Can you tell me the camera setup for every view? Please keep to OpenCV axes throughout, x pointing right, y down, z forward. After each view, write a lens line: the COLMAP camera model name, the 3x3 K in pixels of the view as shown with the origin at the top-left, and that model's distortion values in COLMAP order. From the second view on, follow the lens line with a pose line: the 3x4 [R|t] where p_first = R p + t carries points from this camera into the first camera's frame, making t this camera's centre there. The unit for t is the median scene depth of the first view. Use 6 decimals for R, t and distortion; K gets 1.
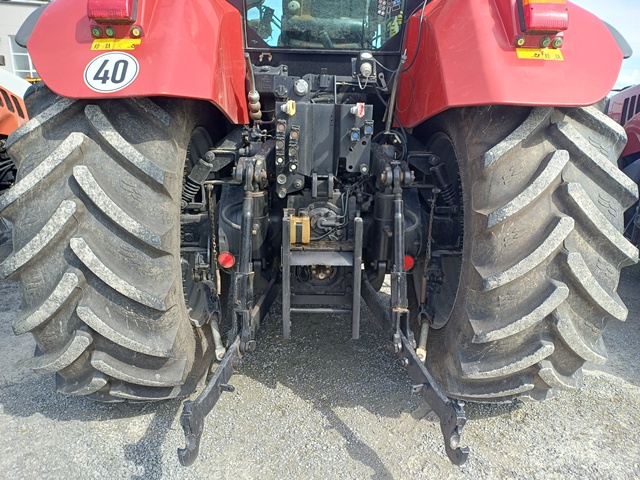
lens RADIAL K [[486.9, 0, 328.8], [0, 486.9, 250.2], [0, 0, 1]] dist [0.086086, -0.096687]
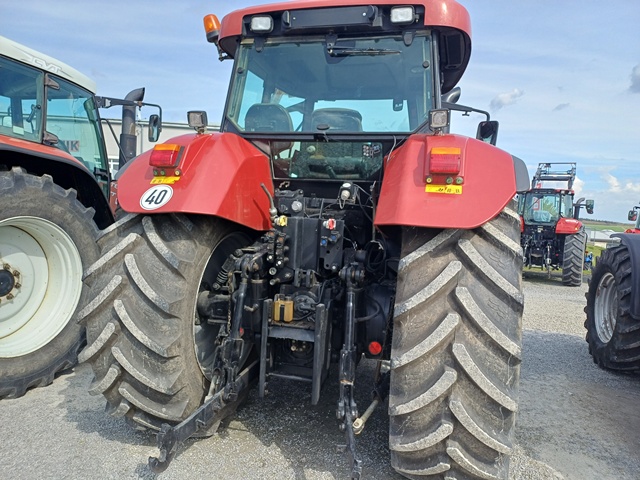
lens RADIAL K [[486.9, 0, 328.8], [0, 486.9, 250.2], [0, 0, 1]] dist [0.086086, -0.096687]
pose [[0.955827, 0.047635, -0.290045, 0.500922], [-0.106322, 0.975993, -0.190086, 0.041671], [0.274028, 0.212527, 0.937945, -0.260443]]
